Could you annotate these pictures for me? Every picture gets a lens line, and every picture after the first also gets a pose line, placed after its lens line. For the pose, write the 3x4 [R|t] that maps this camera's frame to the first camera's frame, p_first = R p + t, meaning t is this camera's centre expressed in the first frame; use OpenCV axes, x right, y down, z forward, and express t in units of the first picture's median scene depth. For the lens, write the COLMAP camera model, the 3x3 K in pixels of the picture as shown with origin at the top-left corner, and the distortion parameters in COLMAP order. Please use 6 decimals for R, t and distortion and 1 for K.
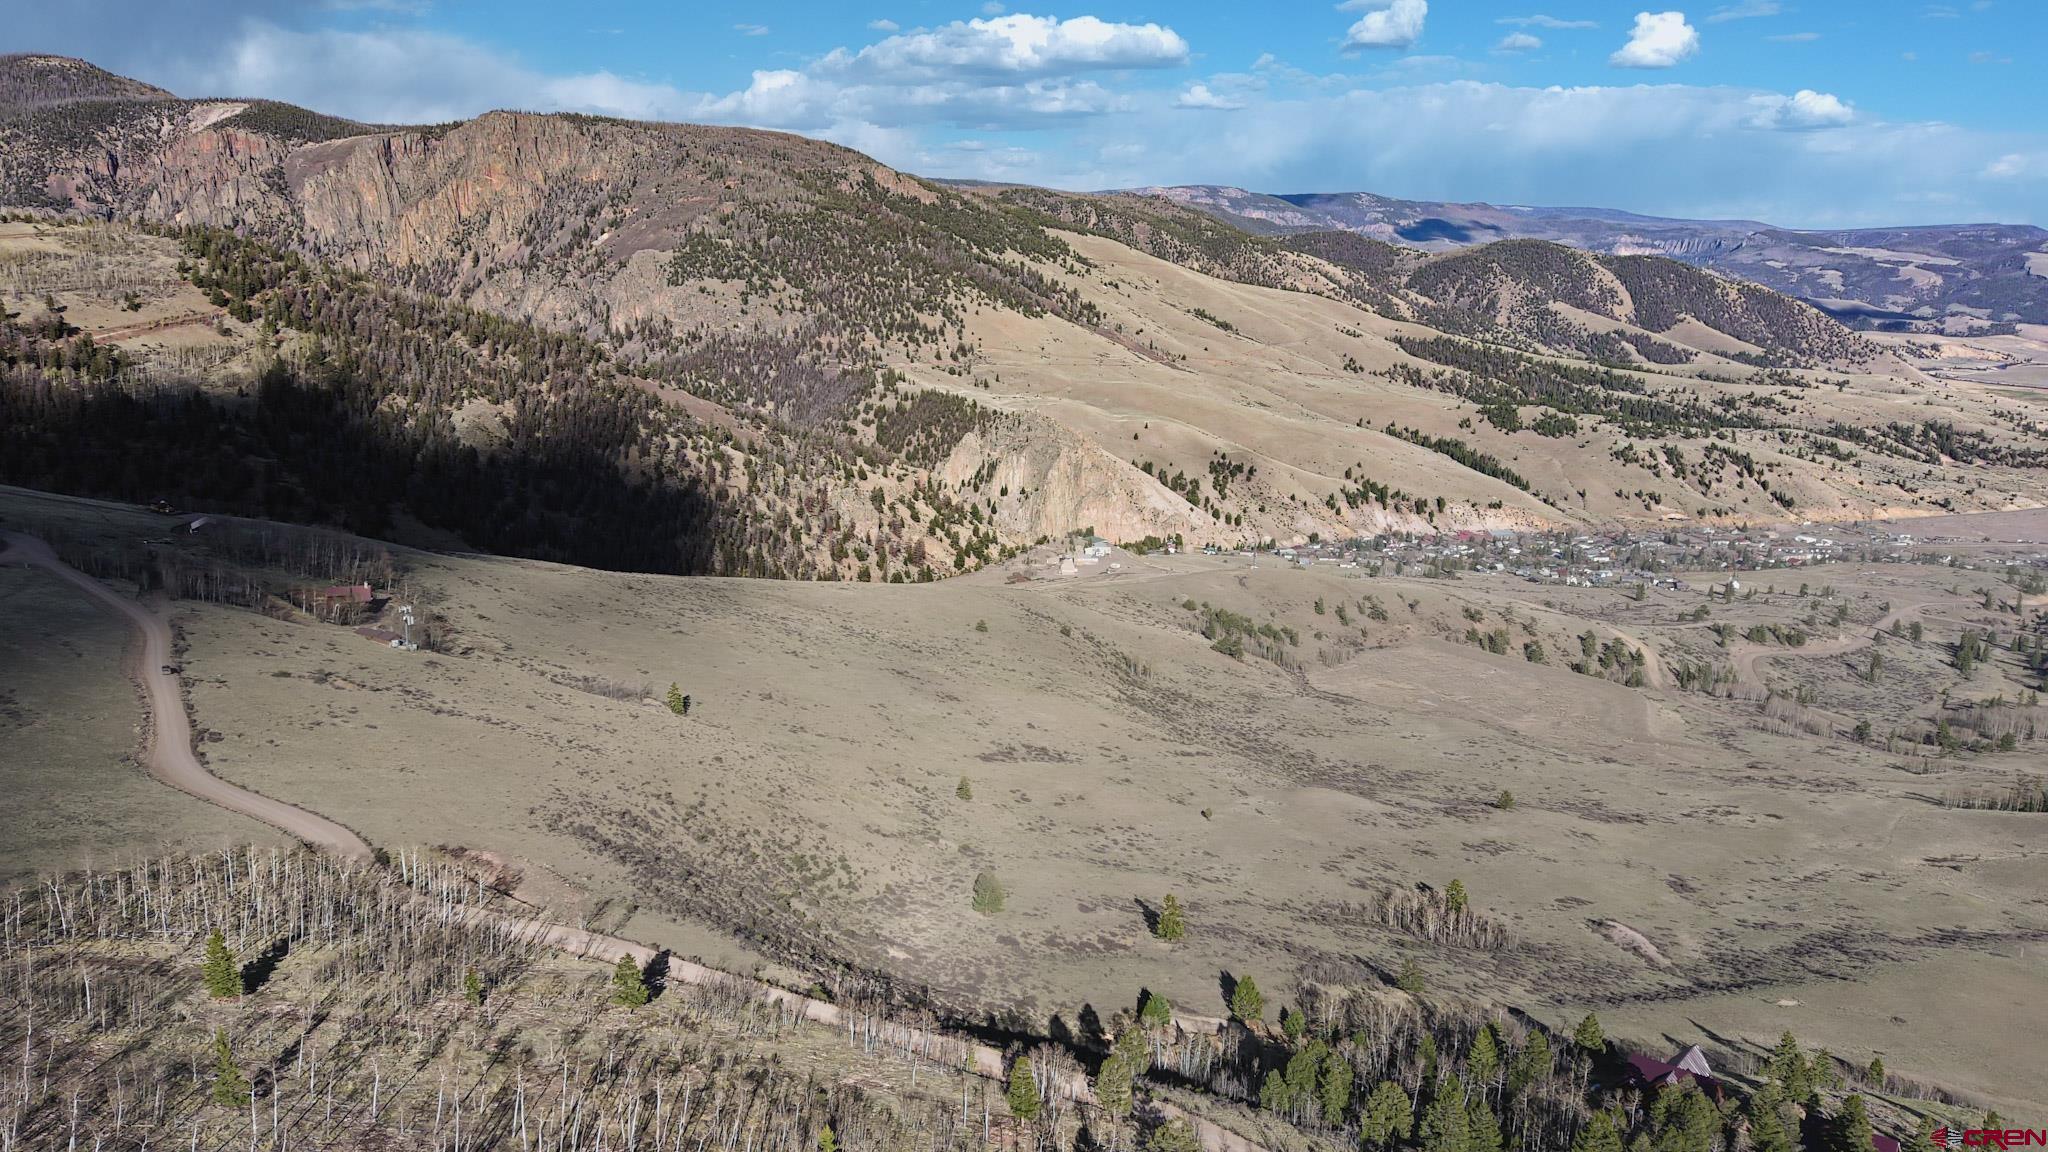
lens RADIAL K [[1695.5, 0, 1024.0], [0, 1695.5, 576.0], [0, 0, 1]] dist [0.123002, -0.000600]
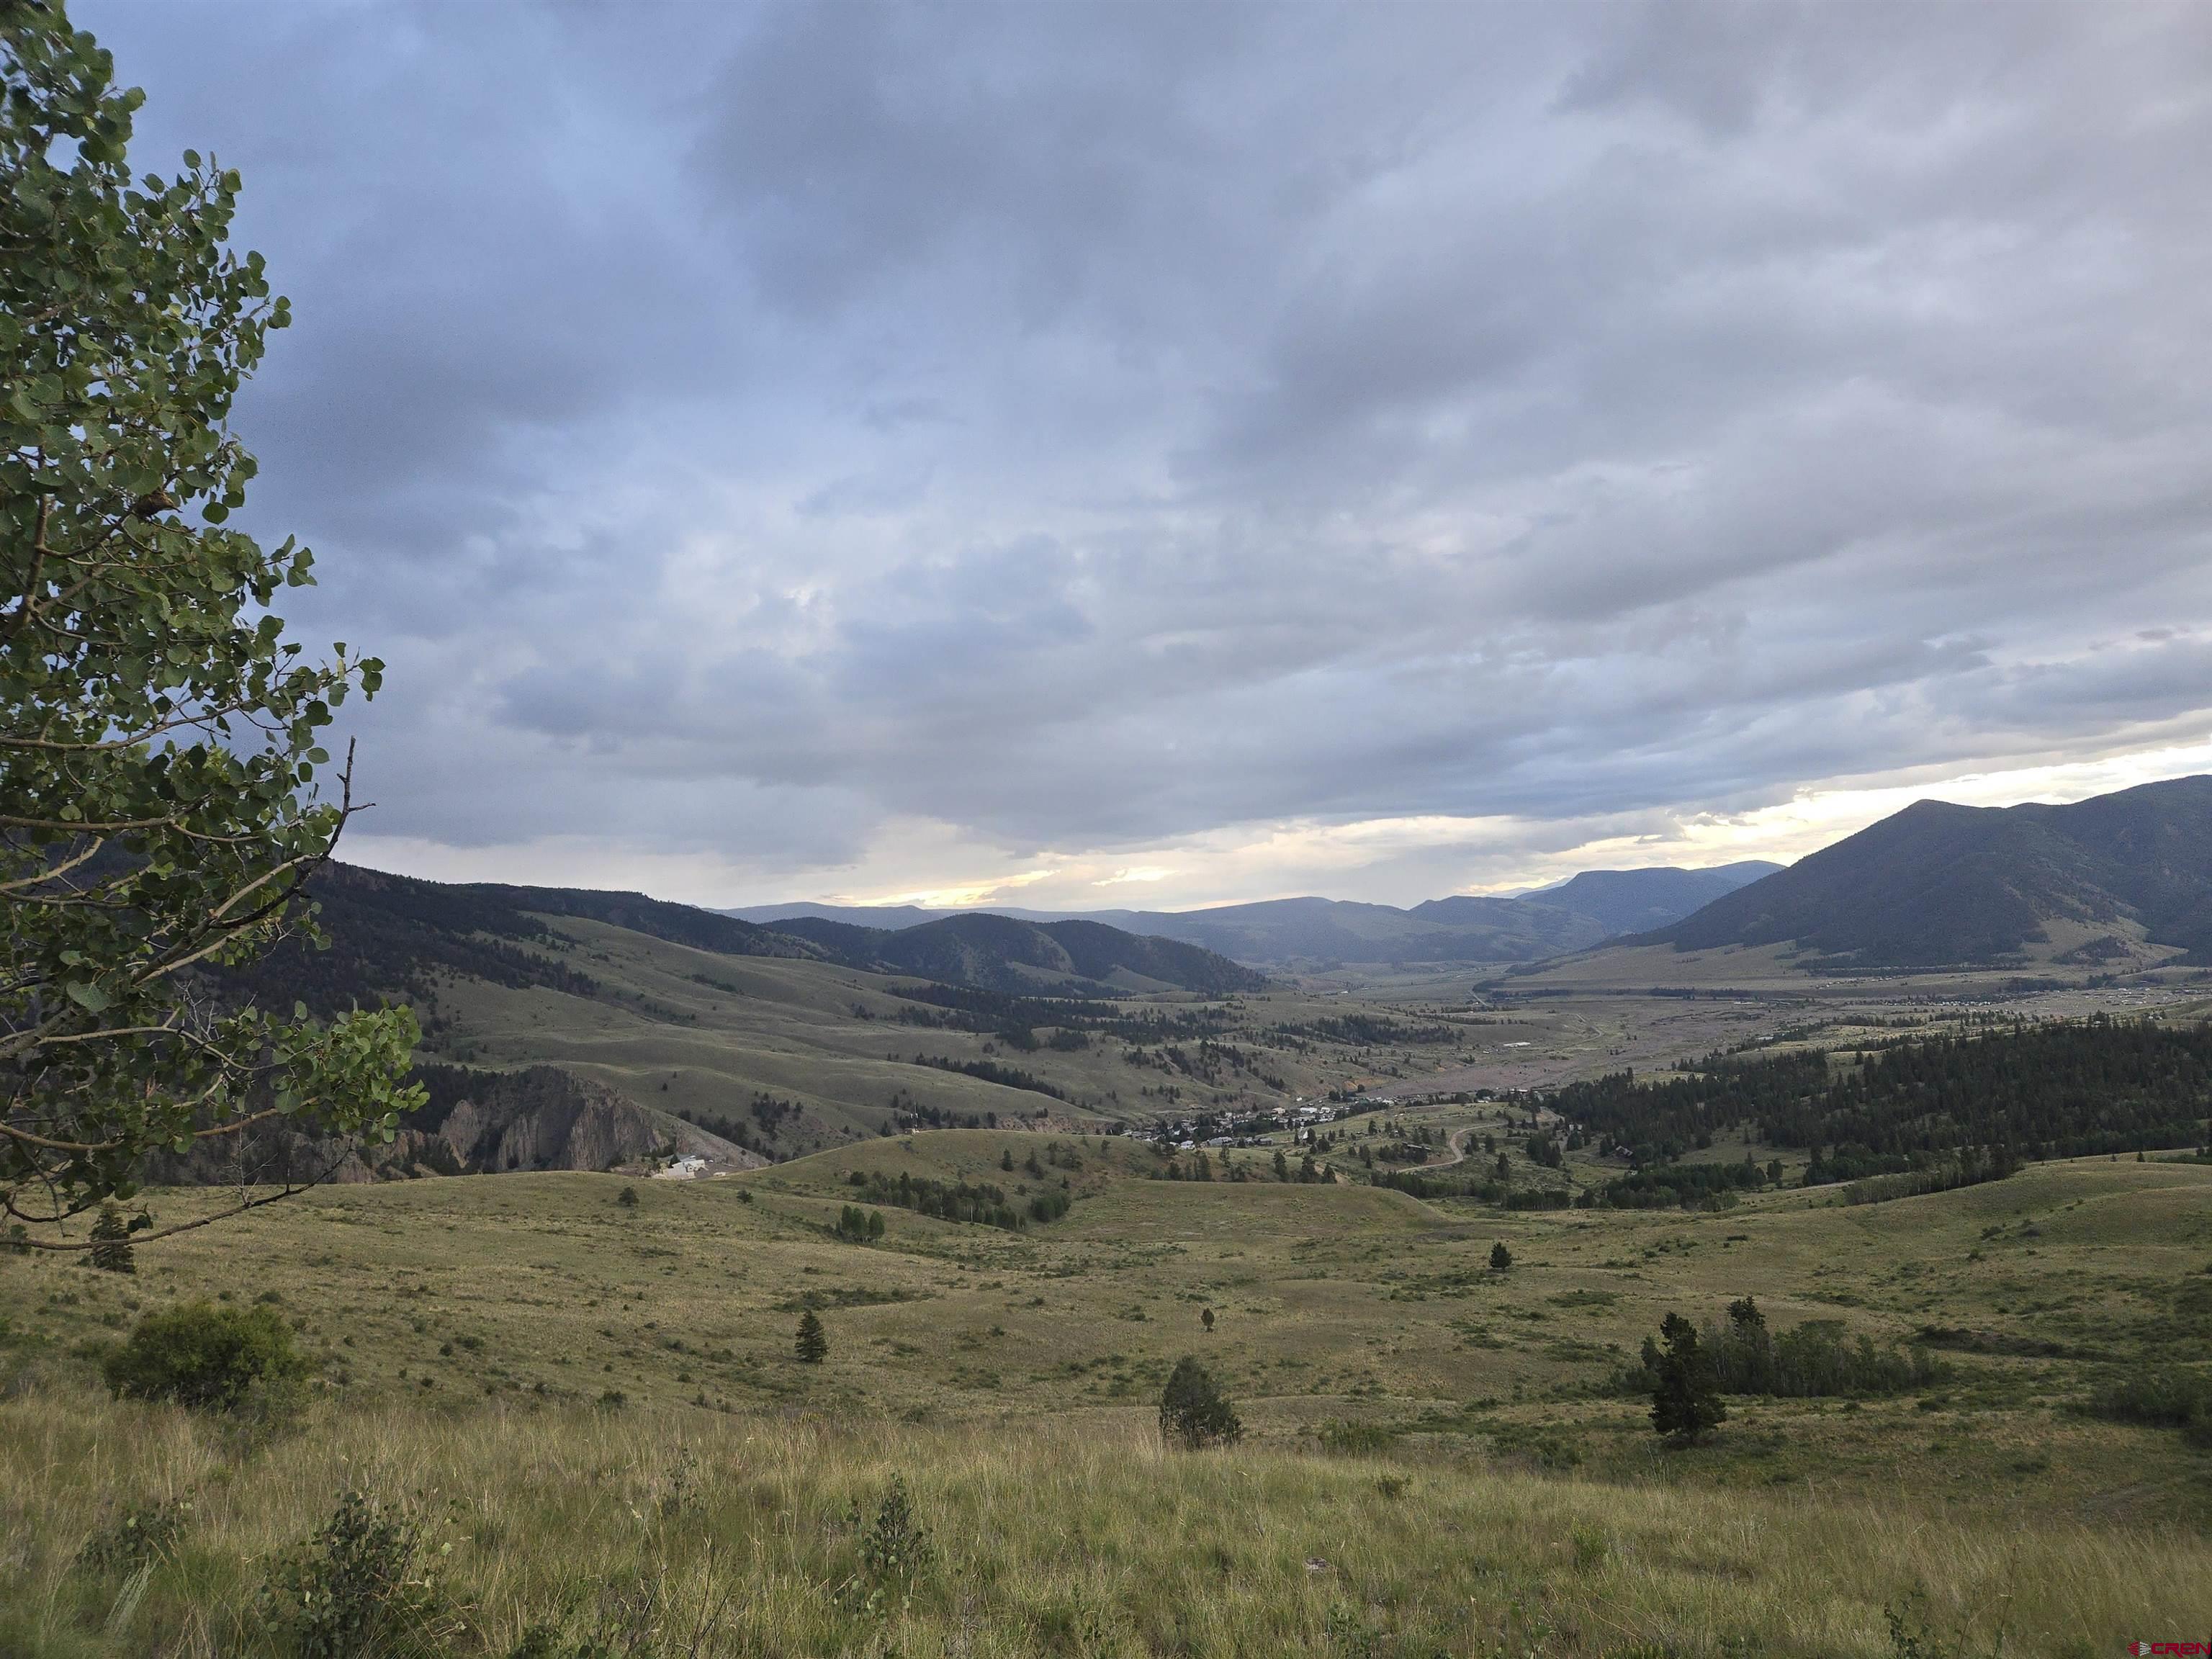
lens RADIAL K [[1468.4, 0, 1100.8], [0, 1468.4, 858.0], [0, 0, 1]] dist [0.096324, -0.091599]
pose [[0.907874, -0.047734, 0.416517, -0.041643], [0.166308, 0.952989, -0.253284, 0.036328], [-0.384846, 0.299220, 0.873133, 0.172204]]
